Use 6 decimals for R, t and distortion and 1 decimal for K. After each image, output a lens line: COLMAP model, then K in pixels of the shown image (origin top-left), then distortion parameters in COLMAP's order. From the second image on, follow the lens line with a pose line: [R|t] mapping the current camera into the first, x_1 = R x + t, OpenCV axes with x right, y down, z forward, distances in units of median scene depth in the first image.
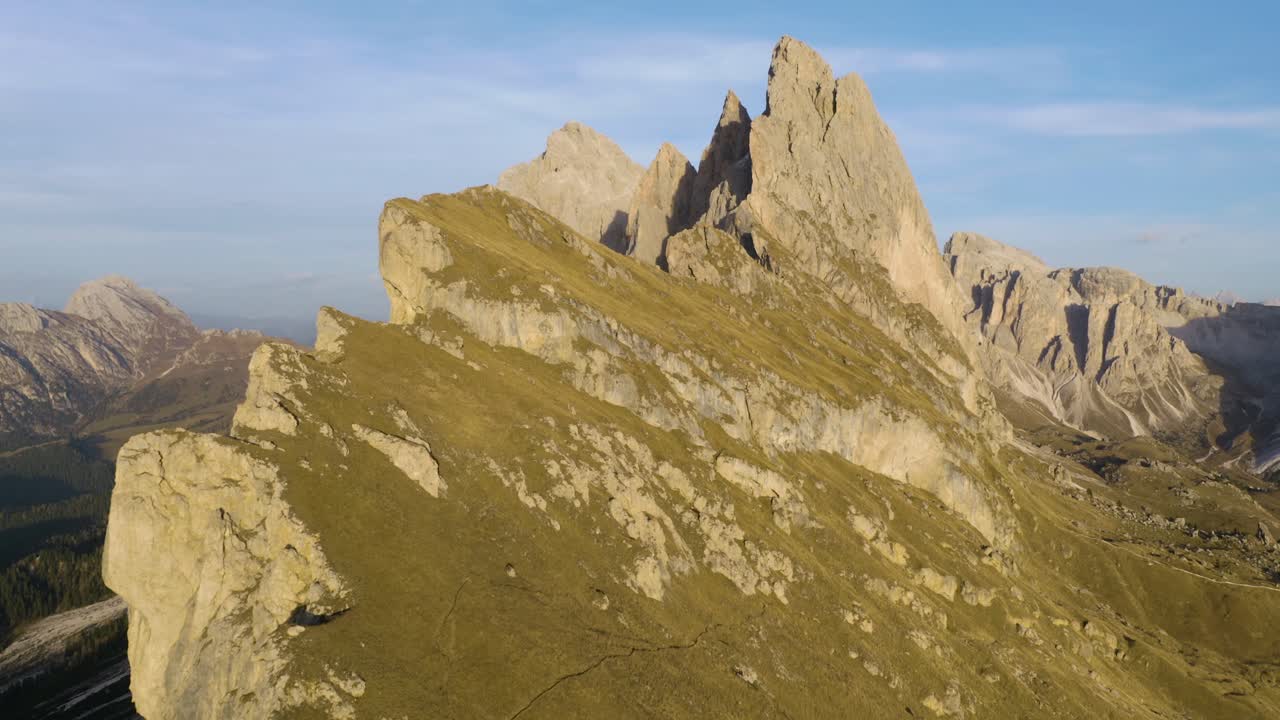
lens RADIAL K [[1047.6, 0, 631.4], [0, 1047.6, 357.7], [0, 0, 1]] dist [-0.004870, -0.153030]
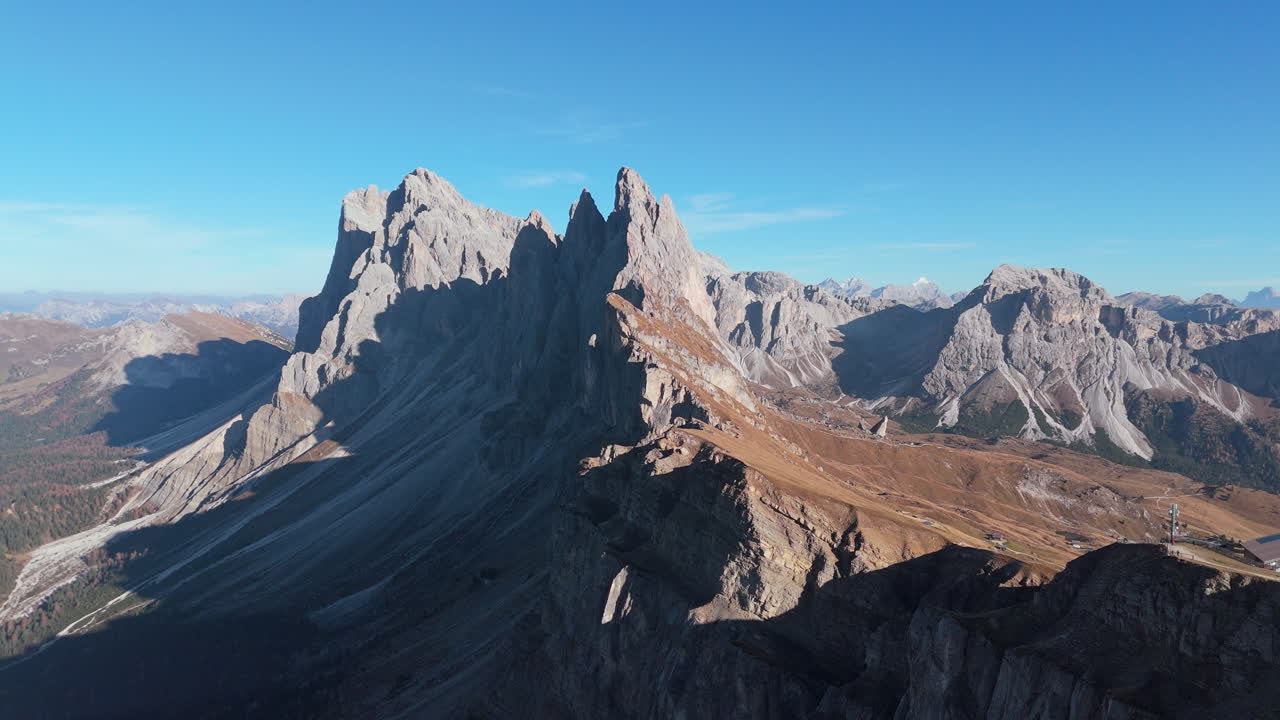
lens RADIAL K [[941.2, 0, 641.5], [0, 941.2, 351.0], [0, 0, 1]] dist [0.079409, -0.068057]
pose [[0.955148, -0.012259, 0.295876, -0.340622], [0.006559, 0.999773, 0.020250, -0.020601], [-0.296057, -0.017401, 0.955012, -0.636977]]
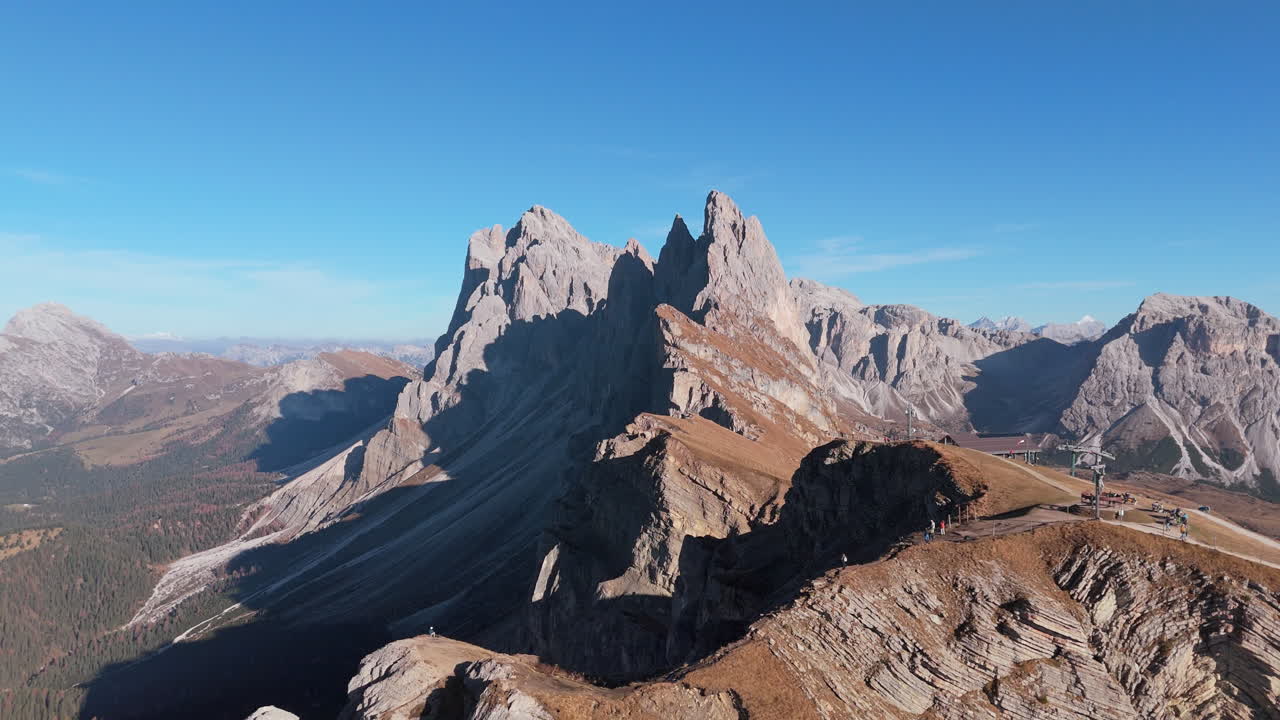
lens RADIAL K [[941.2, 0, 641.5], [0, 941.2, 351.0], [0, 0, 1]] dist [0.079409, -0.068057]
pose [[0.989207, -0.002885, 0.146499, -0.235815], [0.006825, 0.999628, -0.026400, 0.015946], [-0.146368, 0.027115, 0.988858, -0.647978]]
